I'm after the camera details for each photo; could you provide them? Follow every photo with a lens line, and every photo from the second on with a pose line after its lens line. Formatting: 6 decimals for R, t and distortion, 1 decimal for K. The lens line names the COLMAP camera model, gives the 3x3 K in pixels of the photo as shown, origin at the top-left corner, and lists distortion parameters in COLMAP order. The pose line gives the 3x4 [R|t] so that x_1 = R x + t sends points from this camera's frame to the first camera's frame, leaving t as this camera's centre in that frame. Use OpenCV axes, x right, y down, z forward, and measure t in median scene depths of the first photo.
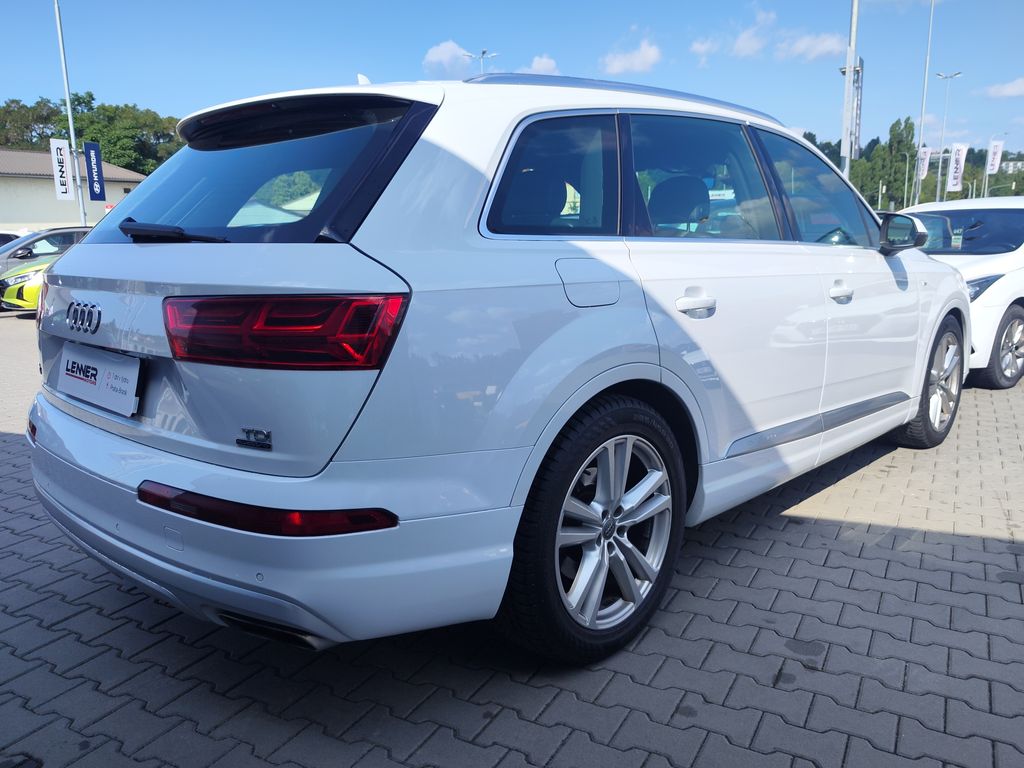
lens RADIAL K [[798.9, 0, 511.1], [0, 798.9, 411.2], [0, 0, 1]] dist [0.012362, 0.002959]
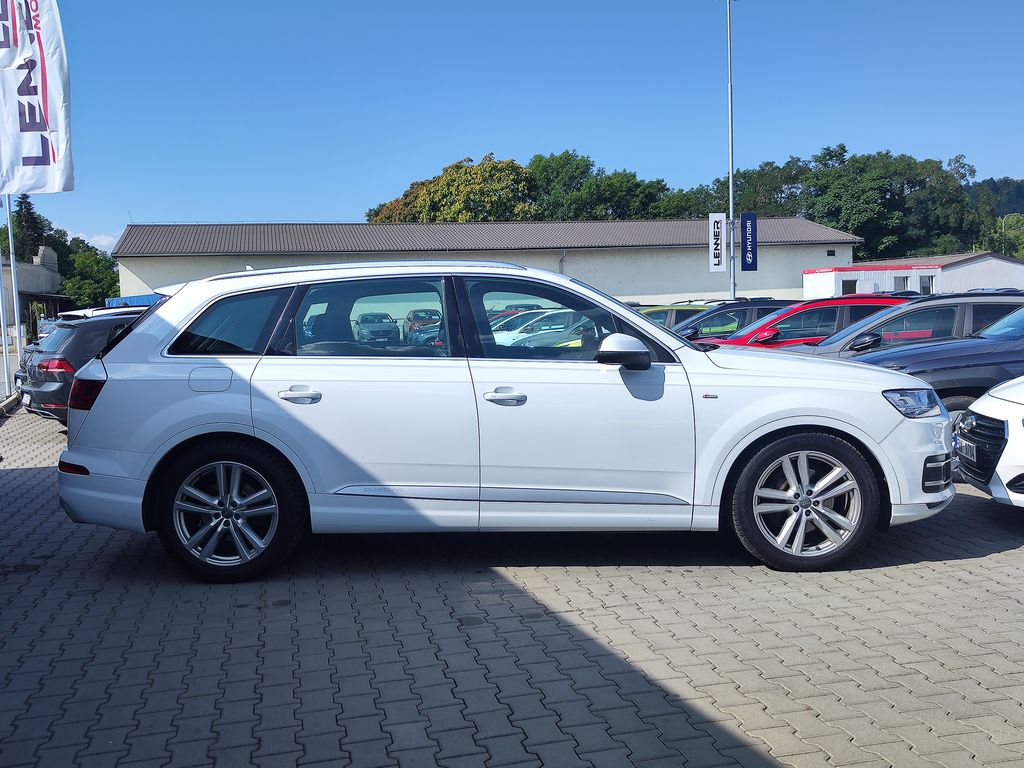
lens RADIAL K [[1045.1, 0, 512.0], [0, 1045.1, 384.0], [0, 0, 1]] dist [0.020407, -0.037637]
pose [[0.663705, 0.049864, -0.746331, 0.247278], [-0.144810, 0.987464, -0.062804, -0.009480], [0.733843, 0.149760, 0.662606, -0.017315]]
